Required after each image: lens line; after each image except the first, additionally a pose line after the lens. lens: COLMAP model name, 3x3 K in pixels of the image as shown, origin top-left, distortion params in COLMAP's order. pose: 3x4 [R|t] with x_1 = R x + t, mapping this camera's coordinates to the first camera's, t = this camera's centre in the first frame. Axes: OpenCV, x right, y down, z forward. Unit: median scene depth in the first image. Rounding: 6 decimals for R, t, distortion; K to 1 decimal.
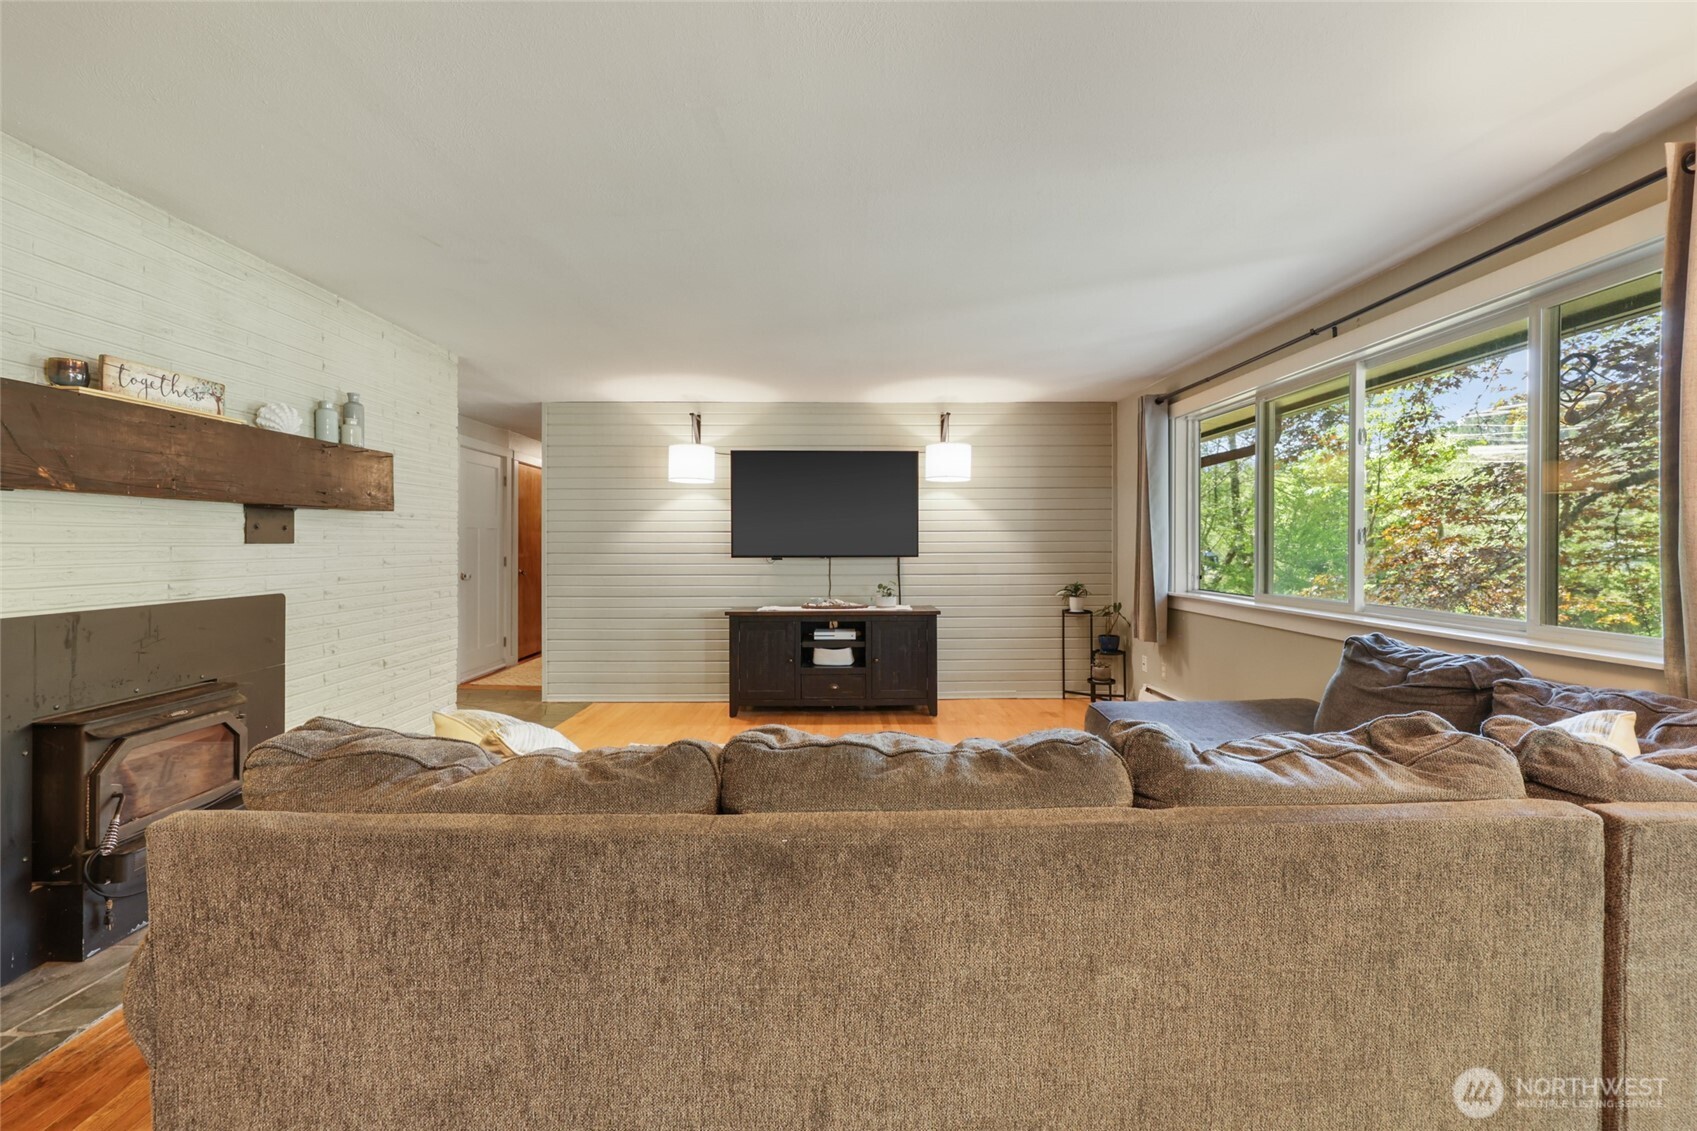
lens RADIAL K [[692.7, 0, 849.1], [0, 692.7, 553.4], [0, 0, 1]] dist [-0.000105, -0.000001]
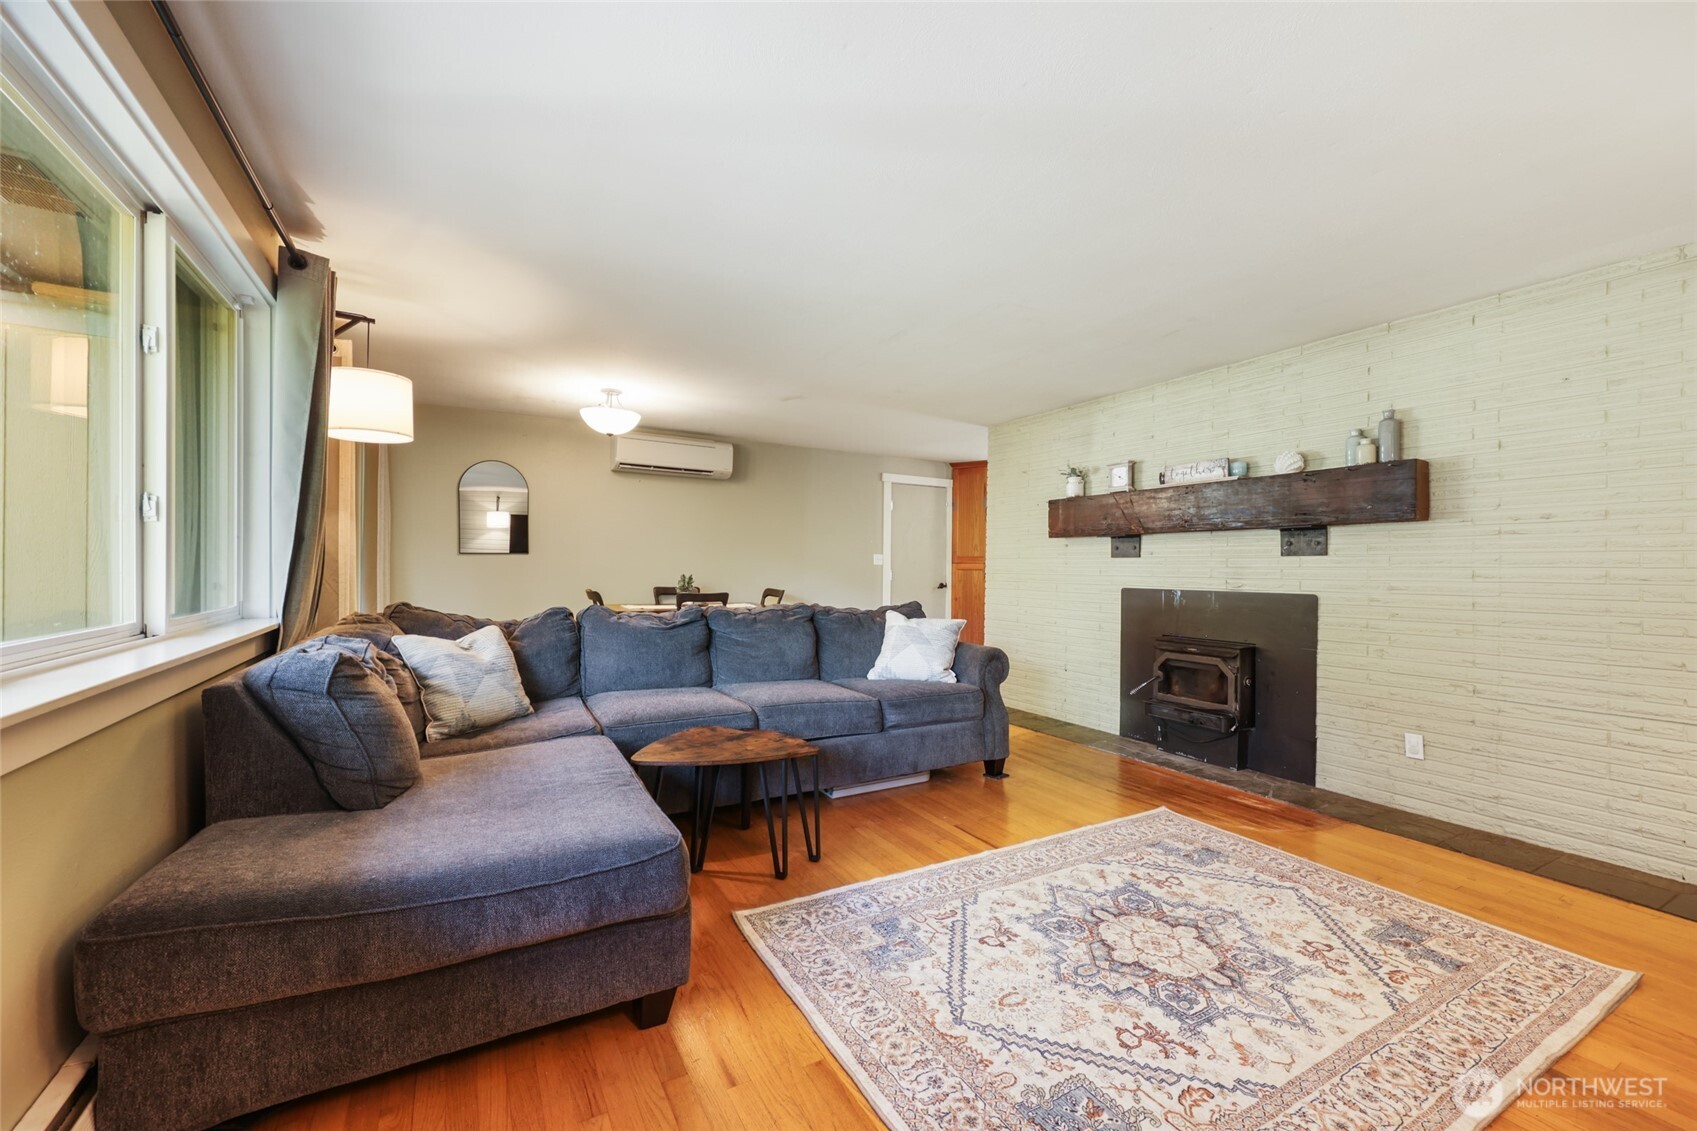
lens RADIAL K [[692.7, 0, 848.0], [0, 692.7, 564.1], [0, 0, 1]] dist [-0.000105, -0.000001]
pose [[-0.873129, -0.004579, -0.487469, 0.558564], [-0.011738, 0.999863, 0.011634, -0.003250], [0.487349, 0.015880, -0.873063, 1.685539]]
